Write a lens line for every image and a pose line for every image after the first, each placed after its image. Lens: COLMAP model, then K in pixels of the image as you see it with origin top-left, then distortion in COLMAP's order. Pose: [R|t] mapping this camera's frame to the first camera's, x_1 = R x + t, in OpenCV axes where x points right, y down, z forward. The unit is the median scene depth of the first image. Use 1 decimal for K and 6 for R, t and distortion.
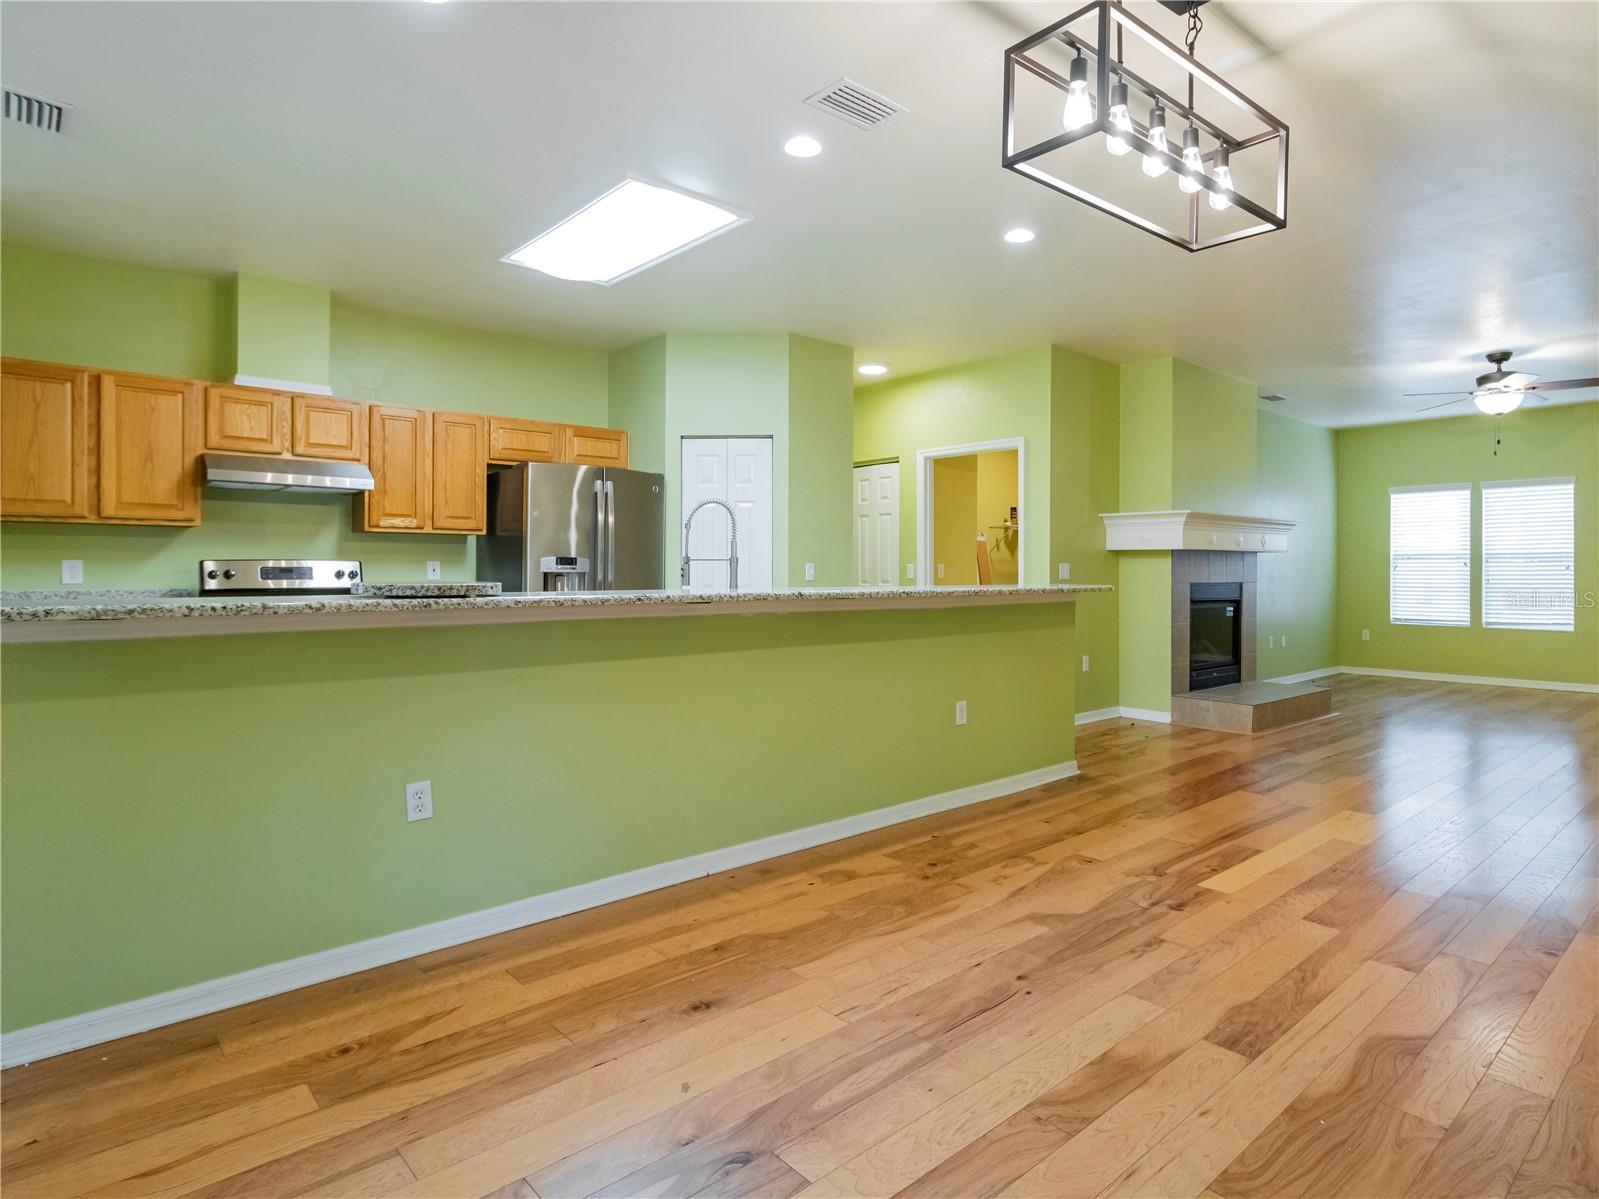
lens RADIAL K [[908.5, 0, 829.0], [0, 908.5, 573.3], [0, 0, 1]] dist [0.006340, 0.001194]
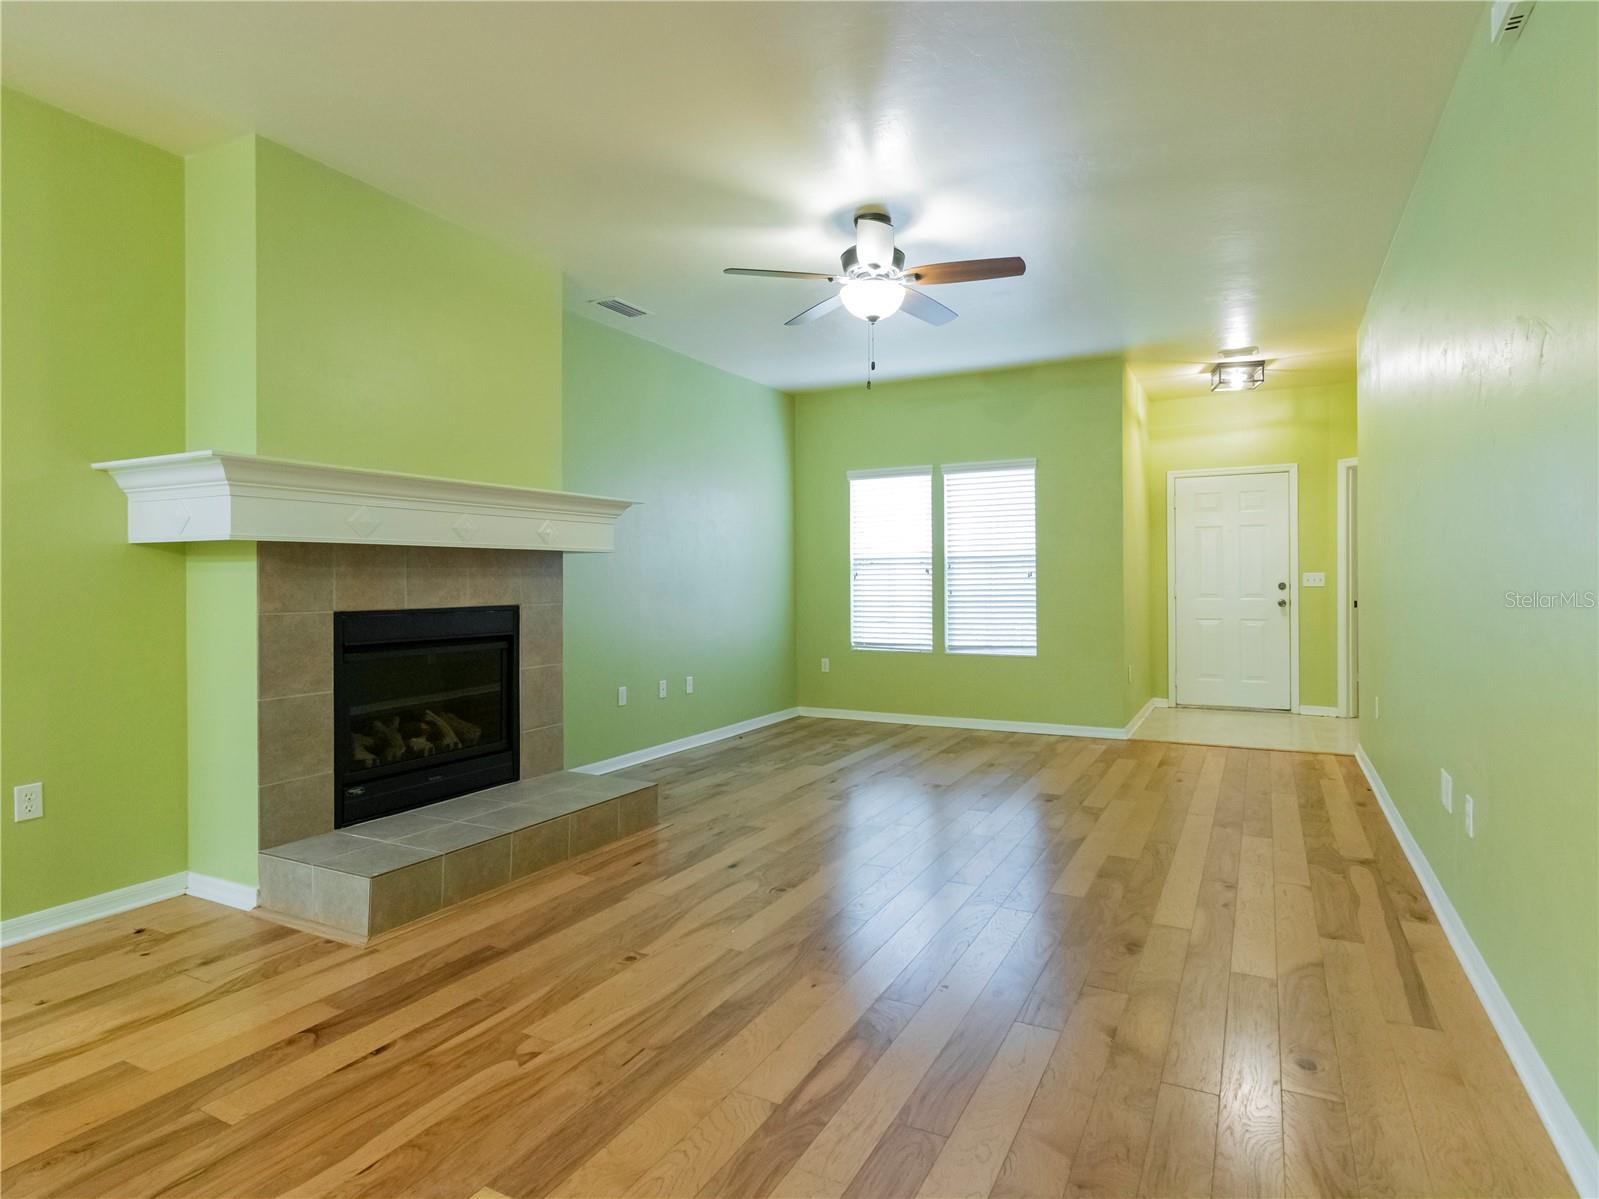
lens RADIAL K [[908.5, 0, 829.0], [0, 908.5, 573.3], [0, 0, 1]] dist [0.006340, 0.001194]
pose [[0.928430, -0.005879, 0.371461, 0.349520], [0.010057, 0.999906, -0.009313, -0.001770], [-0.371371, 0.012382, 0.928402, 0.330001]]
